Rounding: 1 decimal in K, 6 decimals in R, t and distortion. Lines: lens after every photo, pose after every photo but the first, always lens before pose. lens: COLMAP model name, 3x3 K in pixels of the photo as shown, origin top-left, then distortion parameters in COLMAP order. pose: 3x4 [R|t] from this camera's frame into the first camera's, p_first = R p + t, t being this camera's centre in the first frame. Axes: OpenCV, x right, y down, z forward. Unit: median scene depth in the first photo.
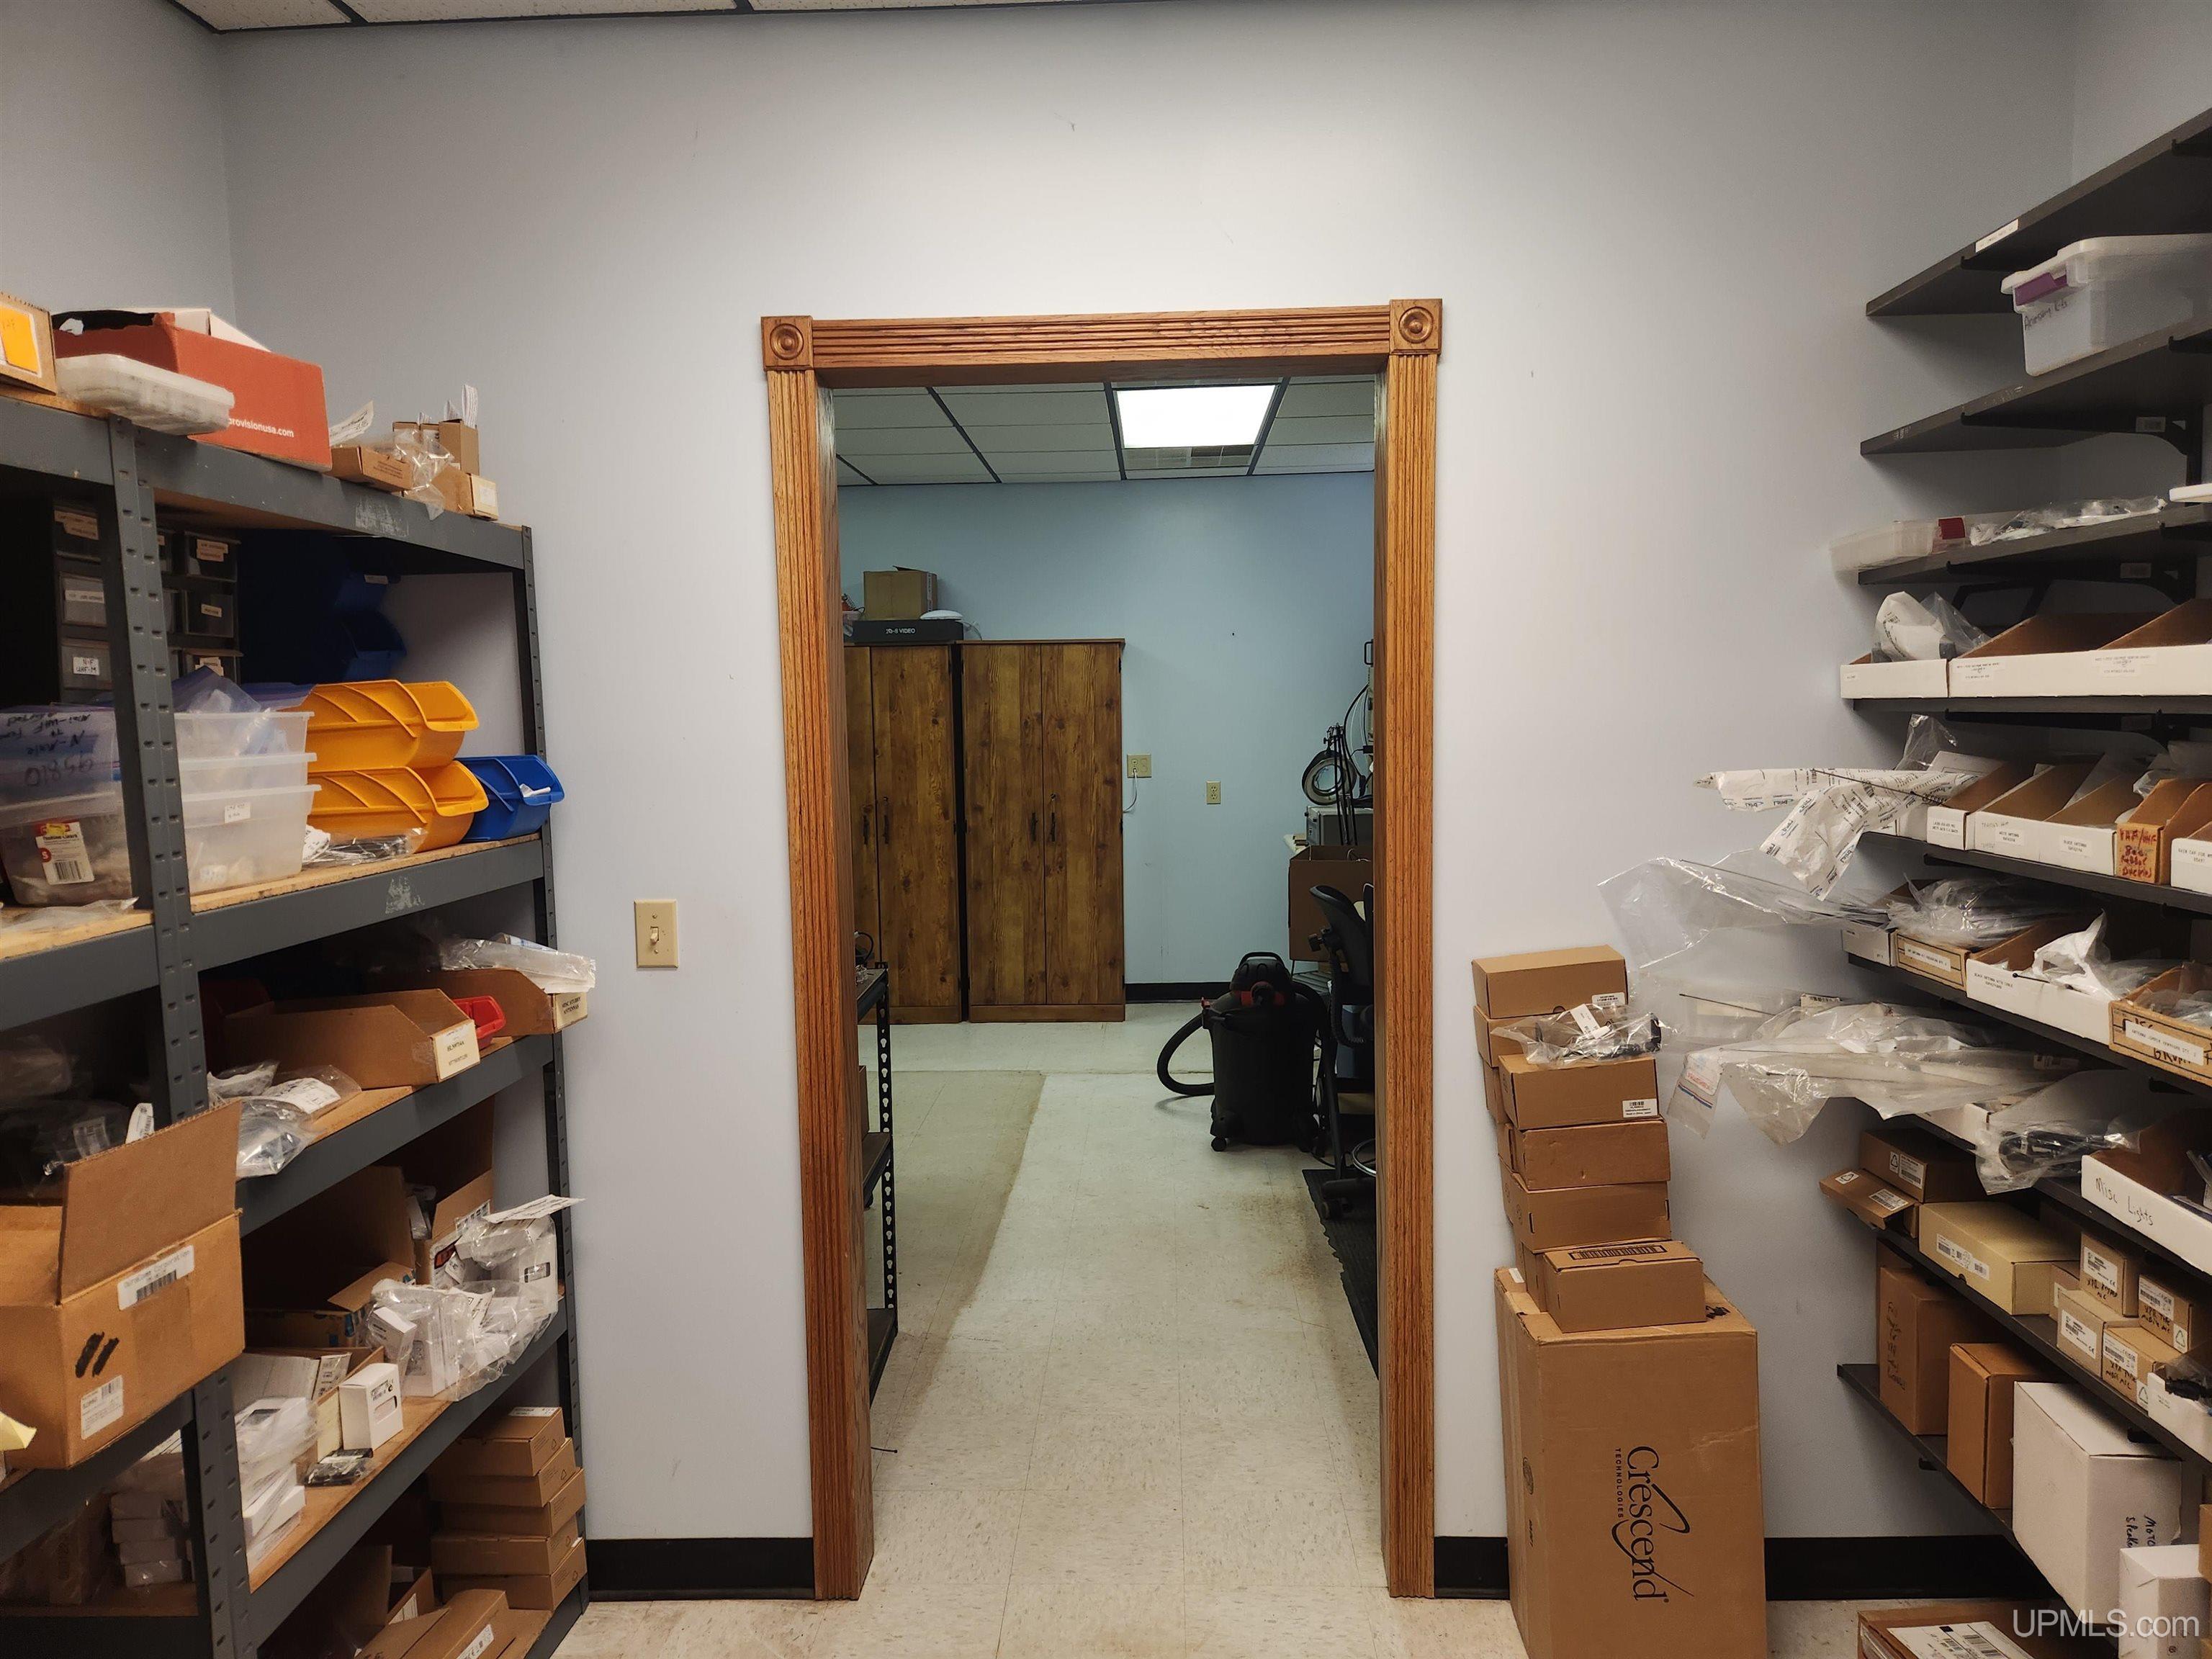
lens RADIAL K [[1502.3, 0, 1110.9], [0, 1502.3, 845.9], [0, 0, 1]] dist [0.097102, -0.072811]
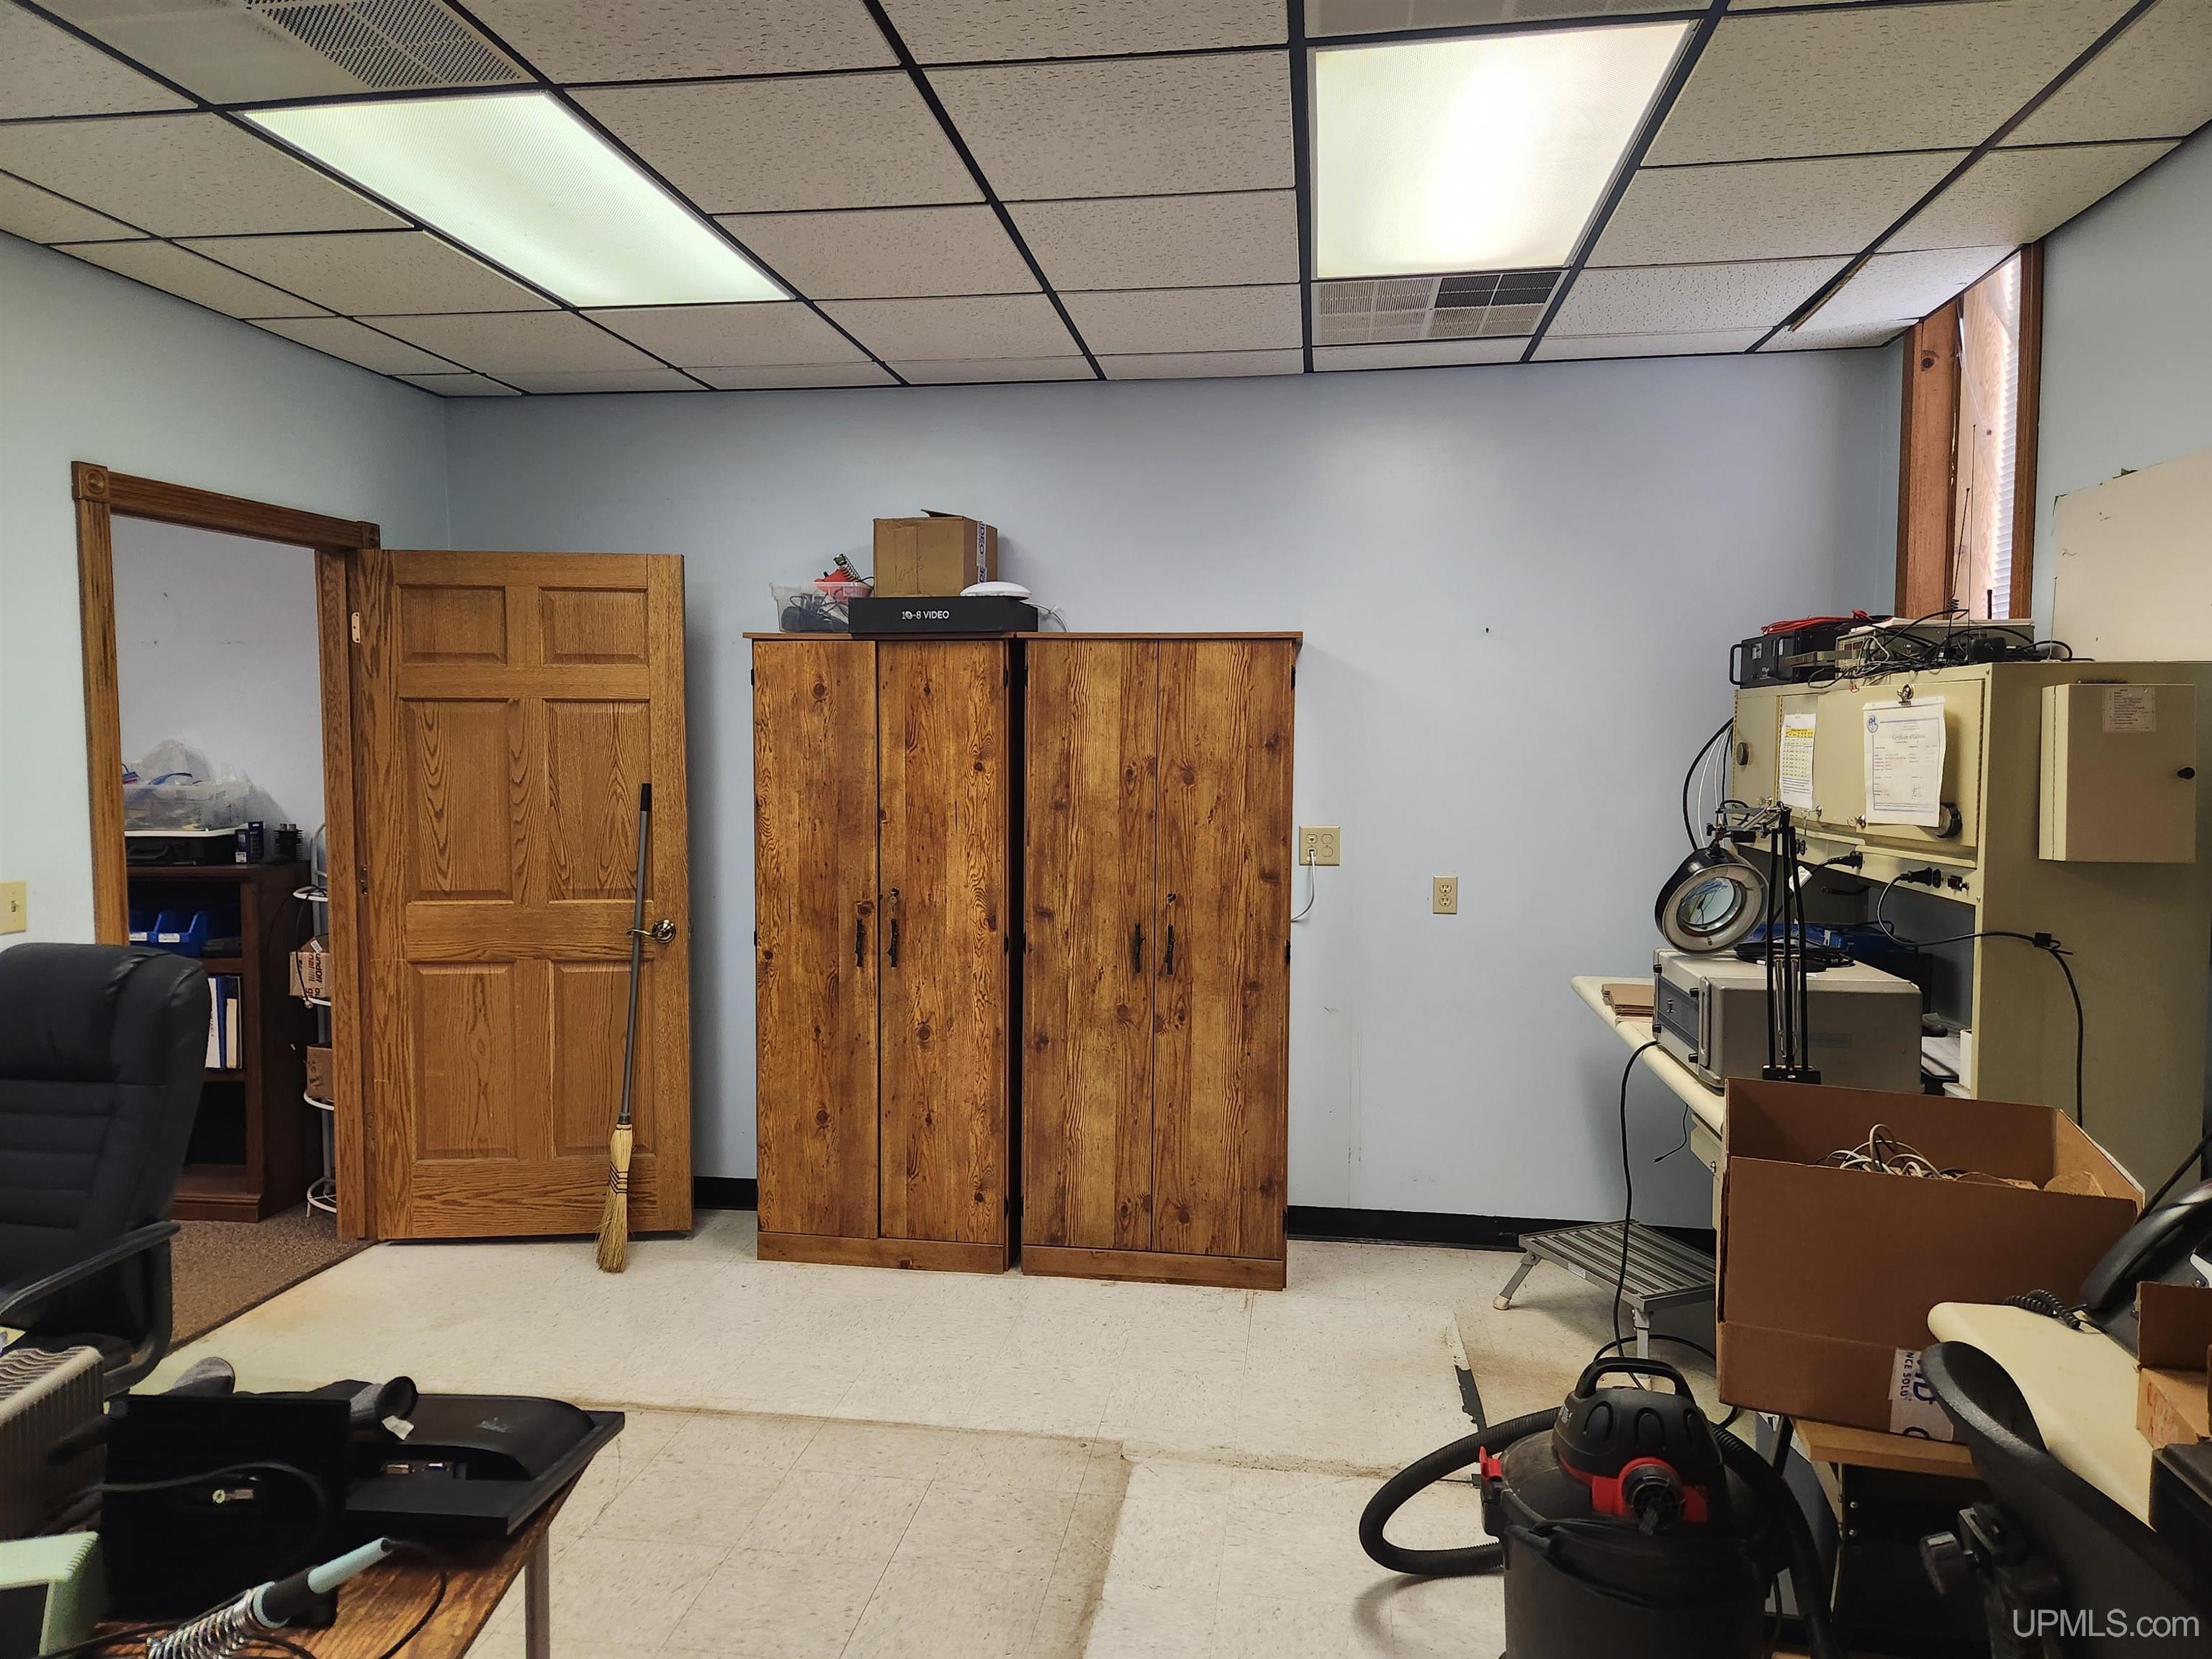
lens RADIAL K [[1502.3, 0, 1087.0], [0, 1502.3, 829.6], [0, 0, 1]] dist [0.097102, -0.072811]
pose [[0.992528, 0.027675, -0.118838, -0.002235], [-0.031088, 0.999153, -0.026961, -0.042495], [0.117991, 0.030454, 0.992548, 0.409944]]
